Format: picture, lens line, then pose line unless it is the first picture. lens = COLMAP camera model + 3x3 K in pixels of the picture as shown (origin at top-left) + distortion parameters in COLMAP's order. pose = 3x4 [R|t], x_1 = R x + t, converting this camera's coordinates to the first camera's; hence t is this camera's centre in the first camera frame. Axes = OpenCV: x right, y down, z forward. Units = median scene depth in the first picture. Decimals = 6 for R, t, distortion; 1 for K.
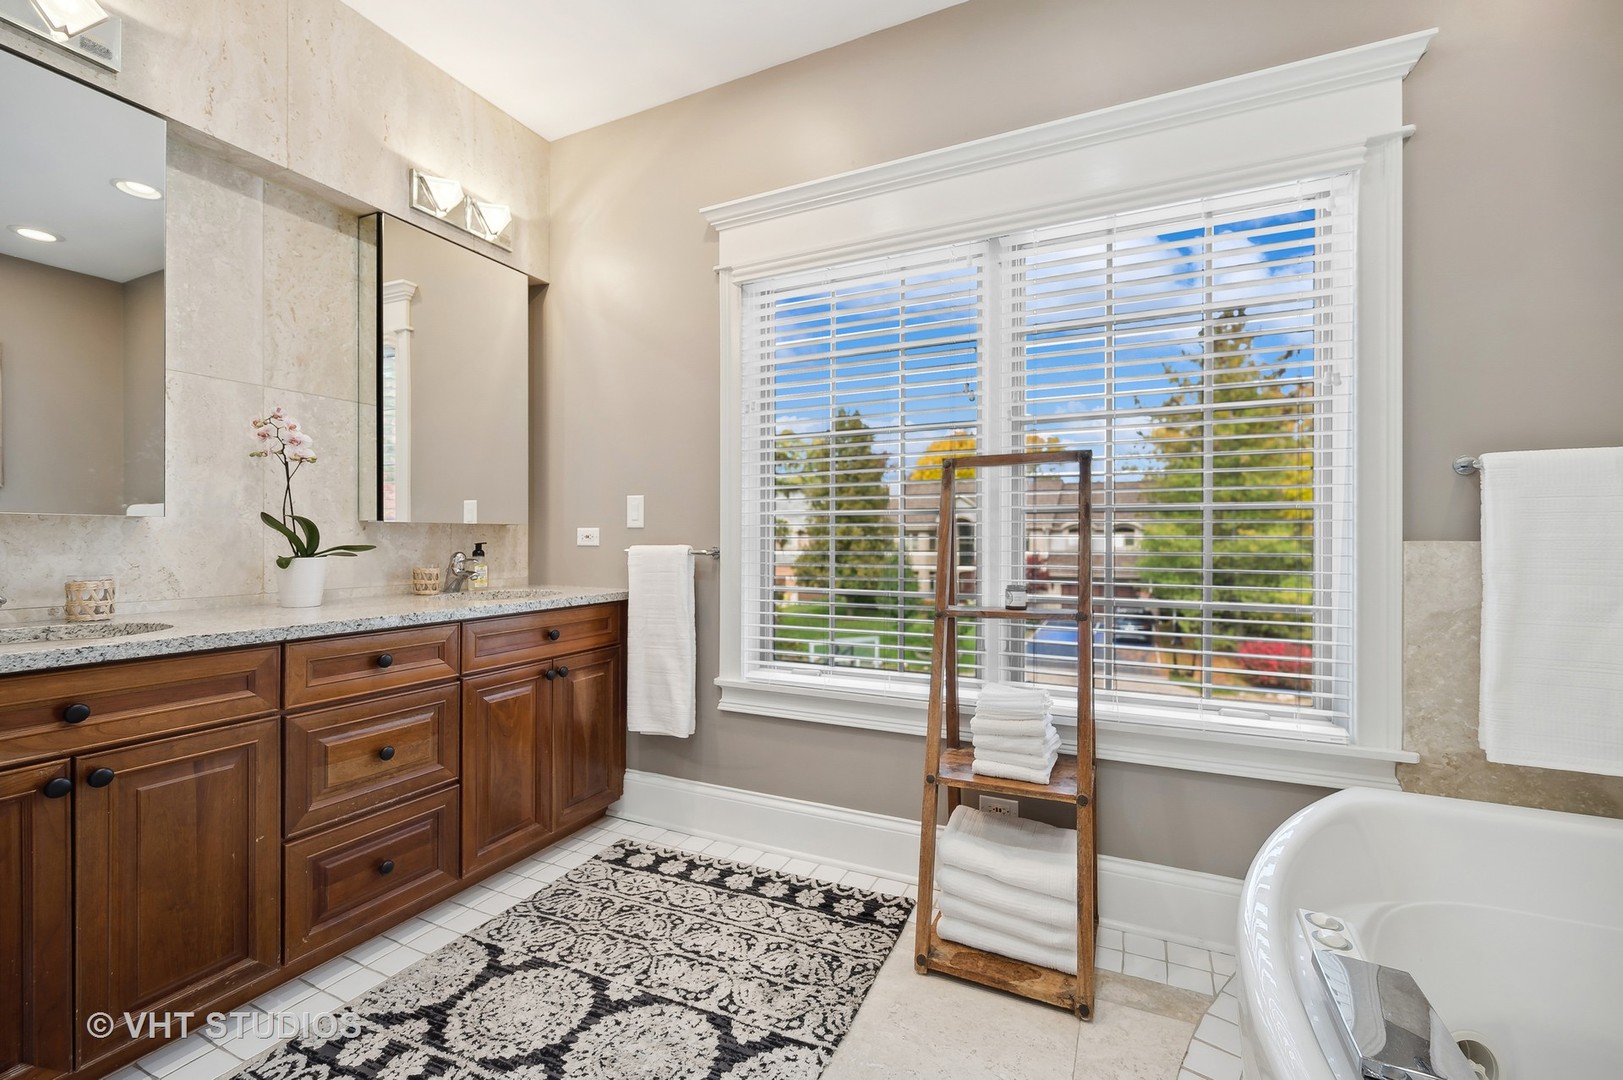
lens RADIAL K [[673.3, 0, 813.1], [0, 673.3, 539.0], [0, 0, 1]] dist [-0.000239, 0.000627]
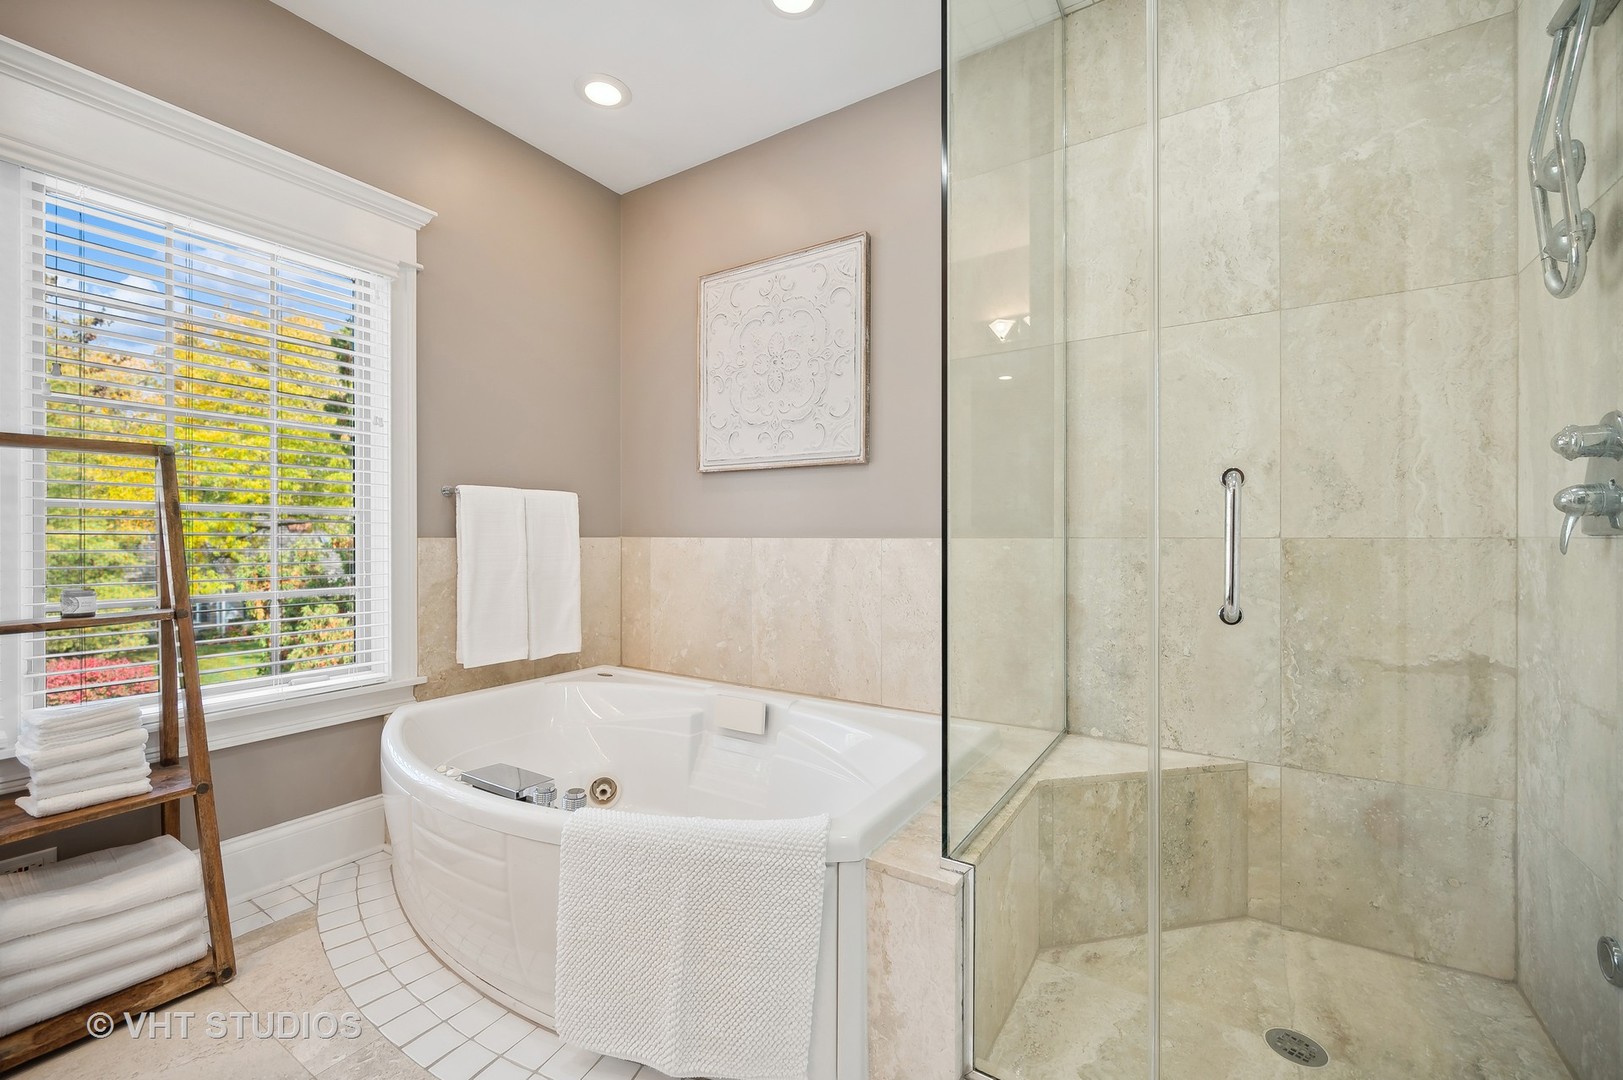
lens RADIAL K [[673.3, 0, 810.1], [0, 673.3, 539.6], [0, 0, 1]] dist [-0.000239, 0.000627]
pose [[0.122171, -0.006048, 0.992491, -0.516439], [0.003005, 0.999979, 0.005724, 0.001006], [-0.992505, 0.002283, 0.122187, -0.057337]]
